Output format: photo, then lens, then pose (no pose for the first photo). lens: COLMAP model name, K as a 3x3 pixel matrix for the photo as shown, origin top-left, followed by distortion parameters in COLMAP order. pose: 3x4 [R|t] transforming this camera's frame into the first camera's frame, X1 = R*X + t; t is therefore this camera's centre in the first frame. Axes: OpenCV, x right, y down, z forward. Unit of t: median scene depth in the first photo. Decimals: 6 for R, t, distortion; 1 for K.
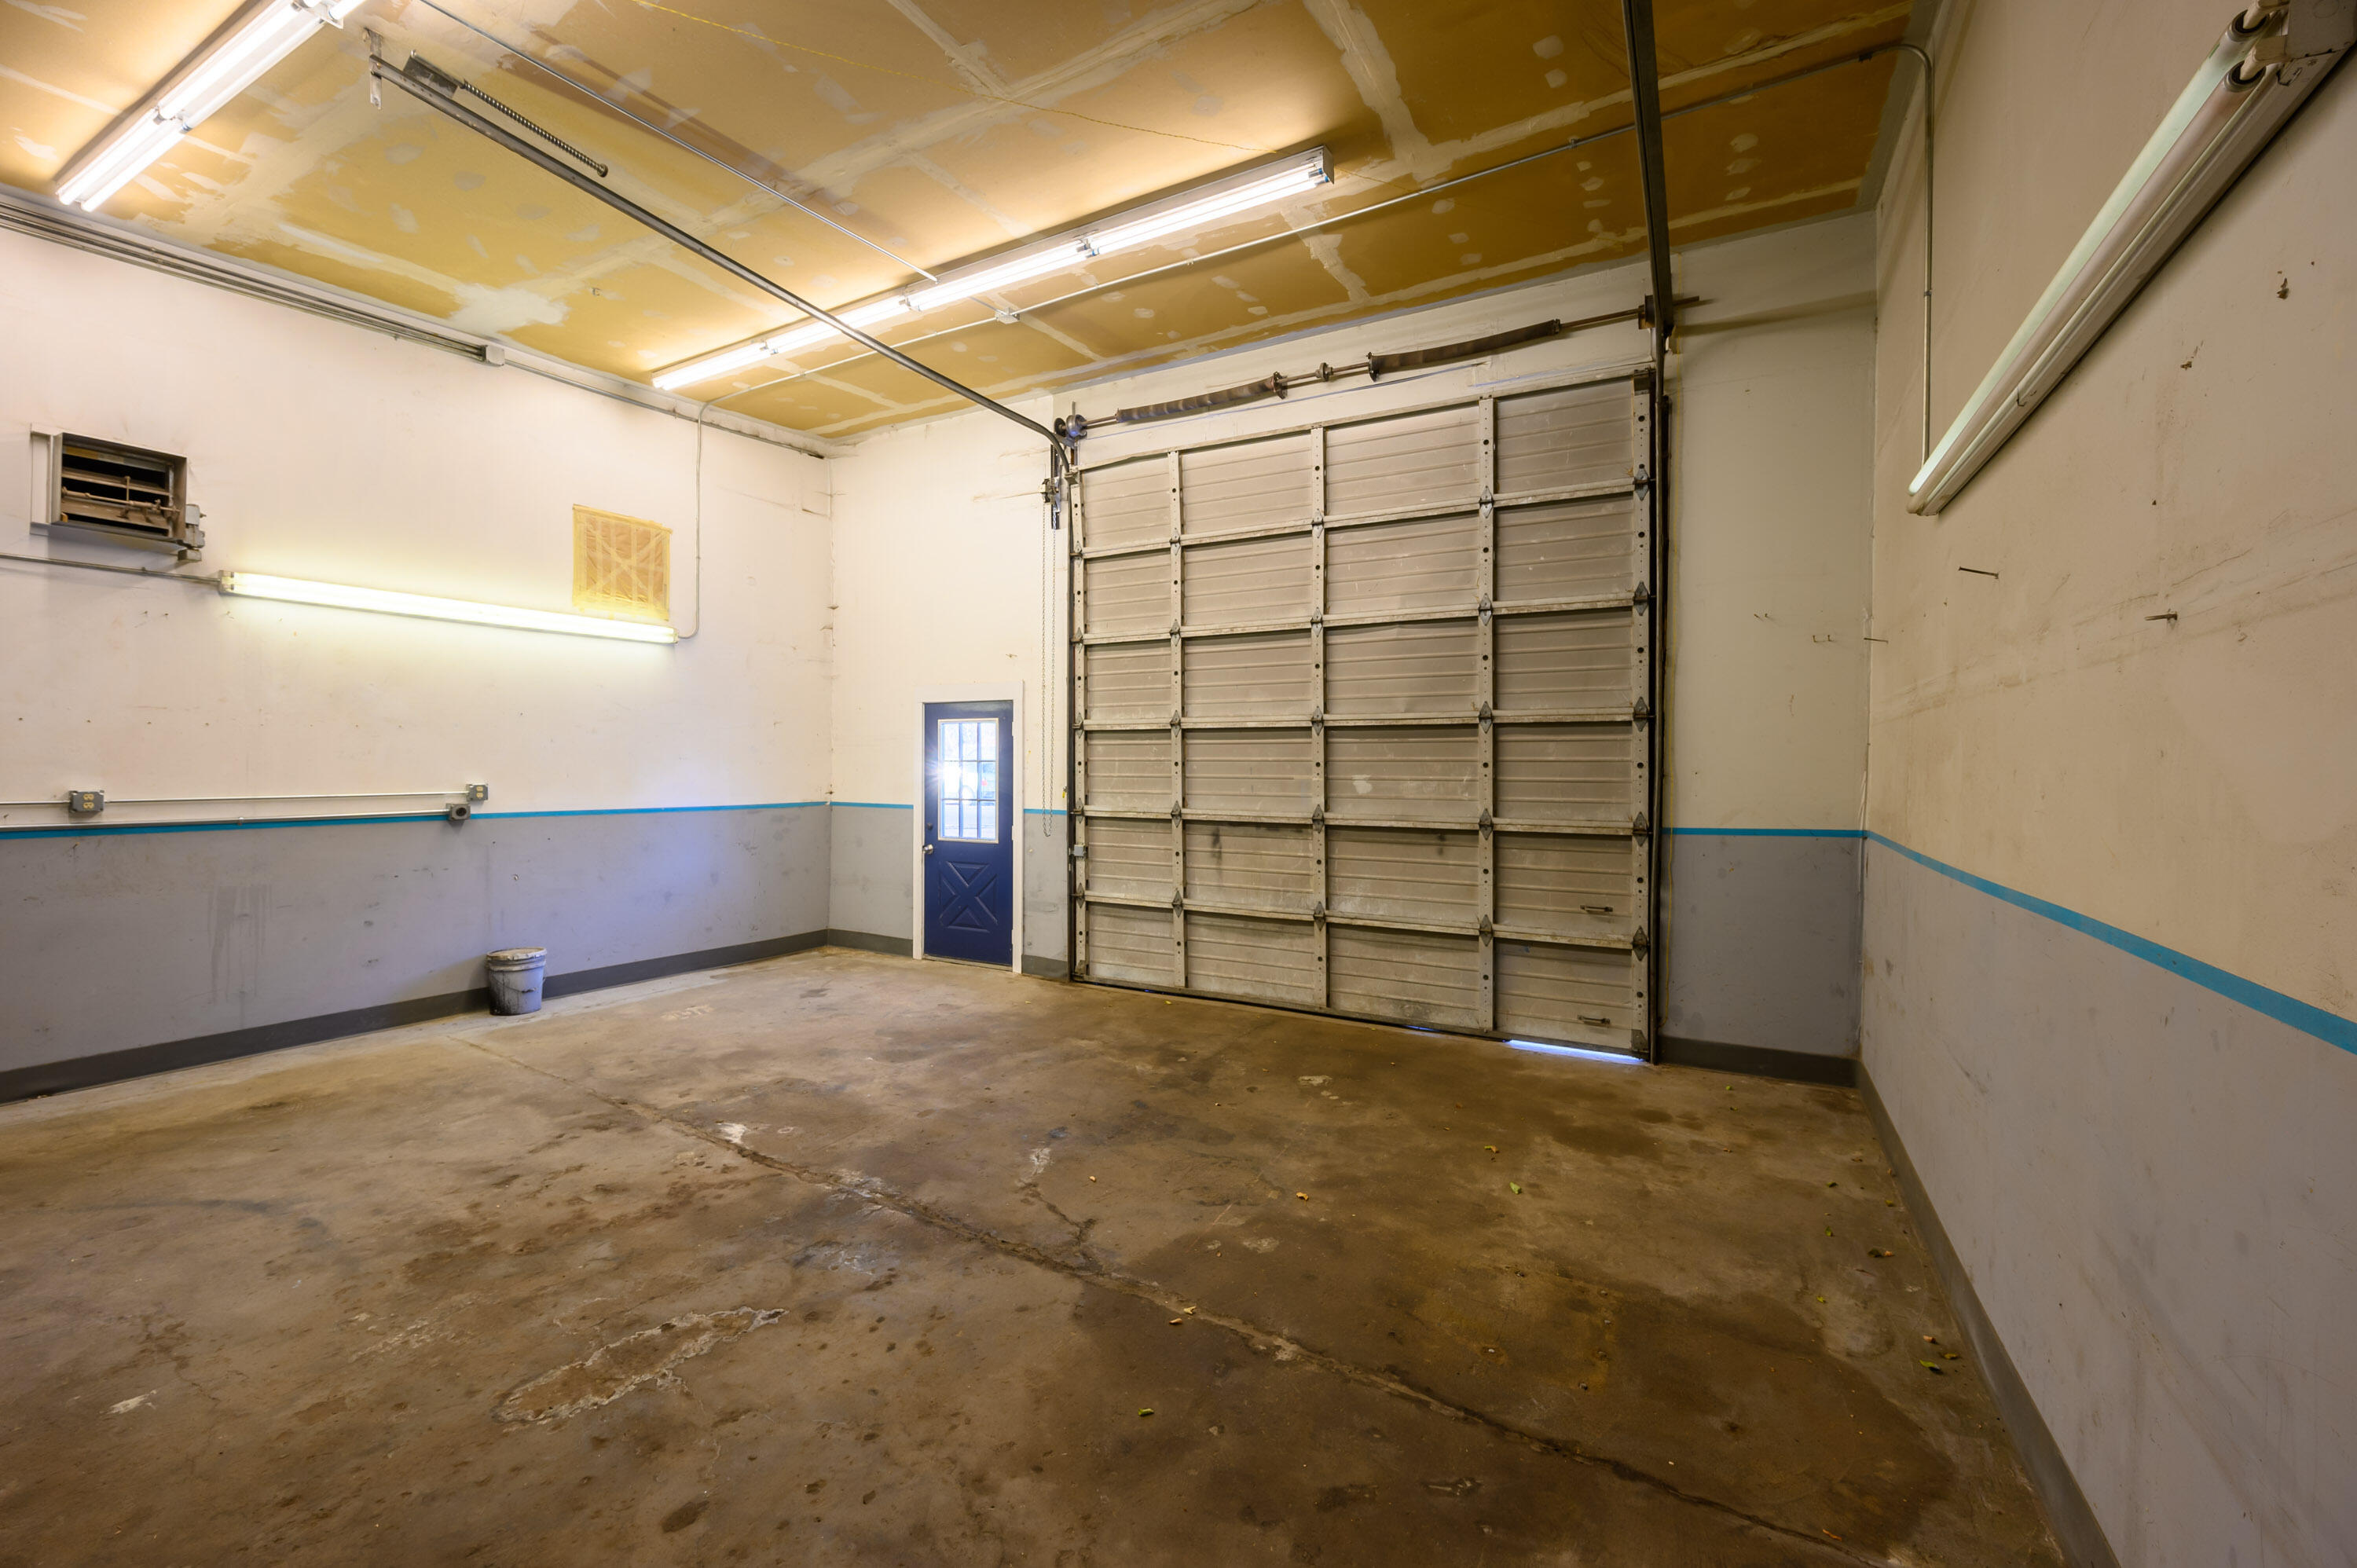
lens RADIAL K [[974.0, 0, 1178.5], [0, 974.0, 784.0], [0, 0, 1]] dist [0.000381, 0.000182]
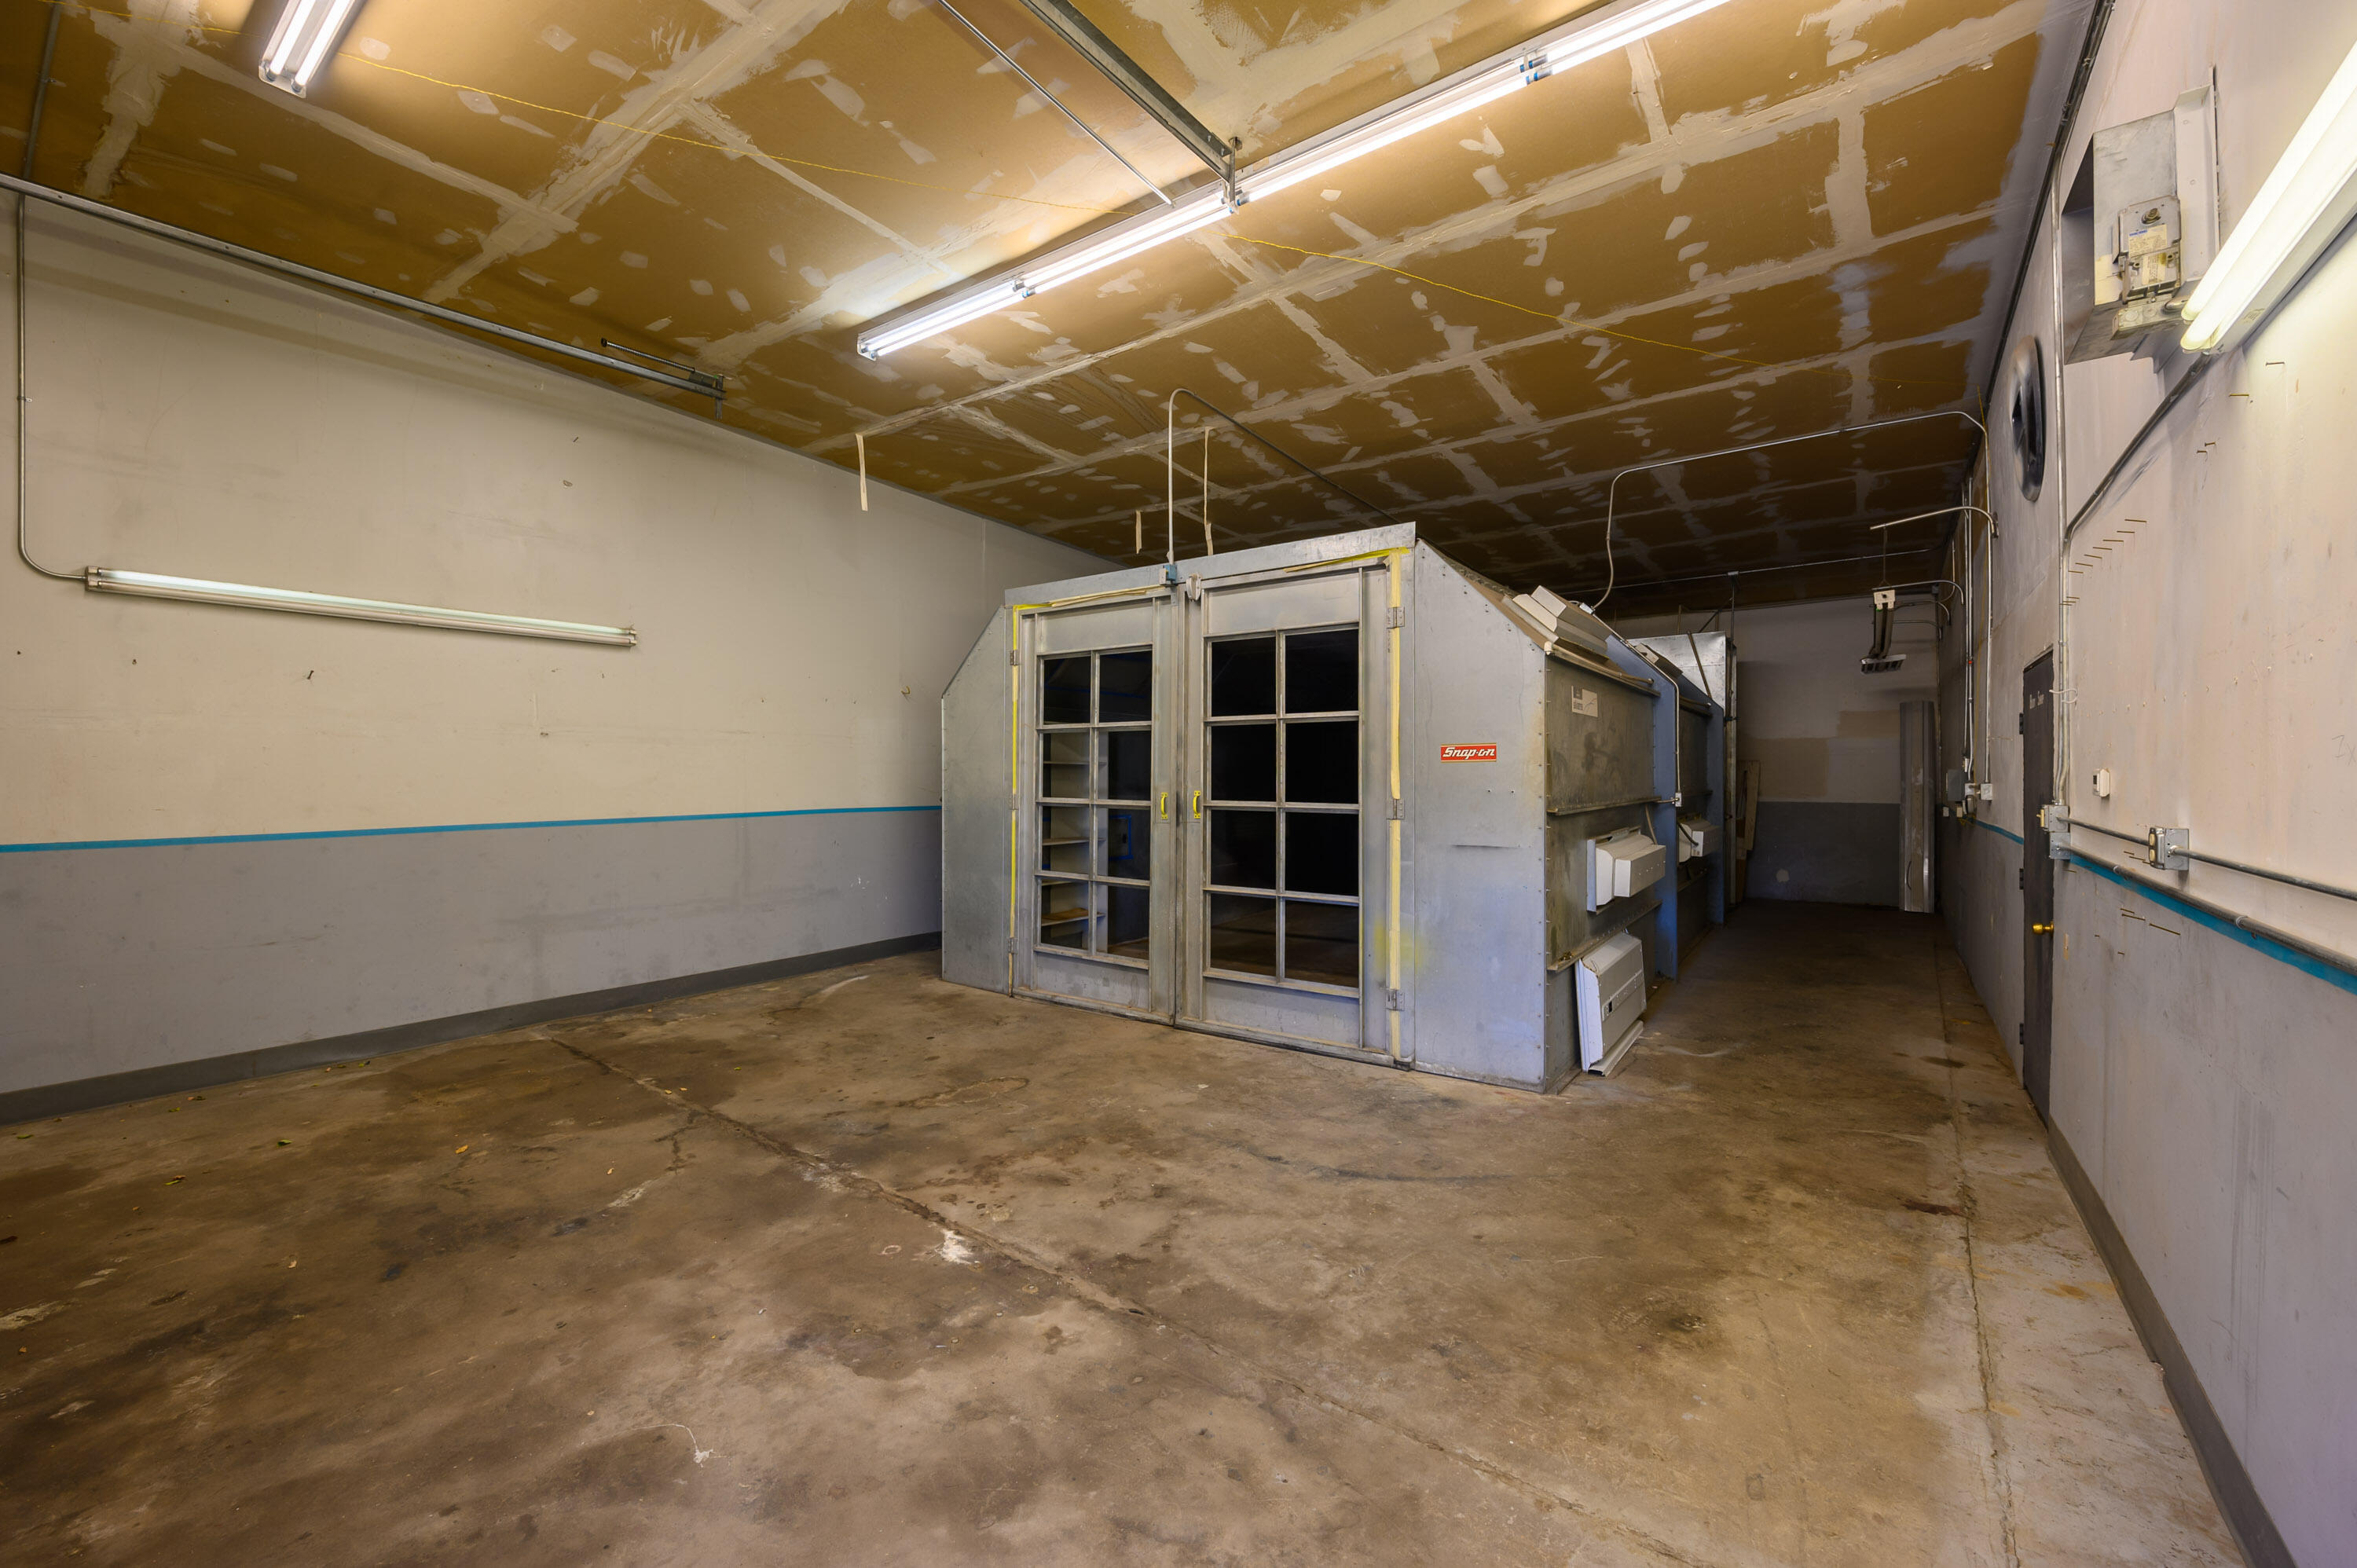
lens RADIAL K [[1013.6, 0, 1172.5], [0, 1013.6, 754.5], [0, 0, 1]] dist [-0.000673, -0.000210]
pose [[-0.992530, 0.001235, 0.121993, -0.778088], [0.001652, 0.999993, 0.003315, -0.041670], [-0.121988, 0.003492, -0.992525, 1.903570]]
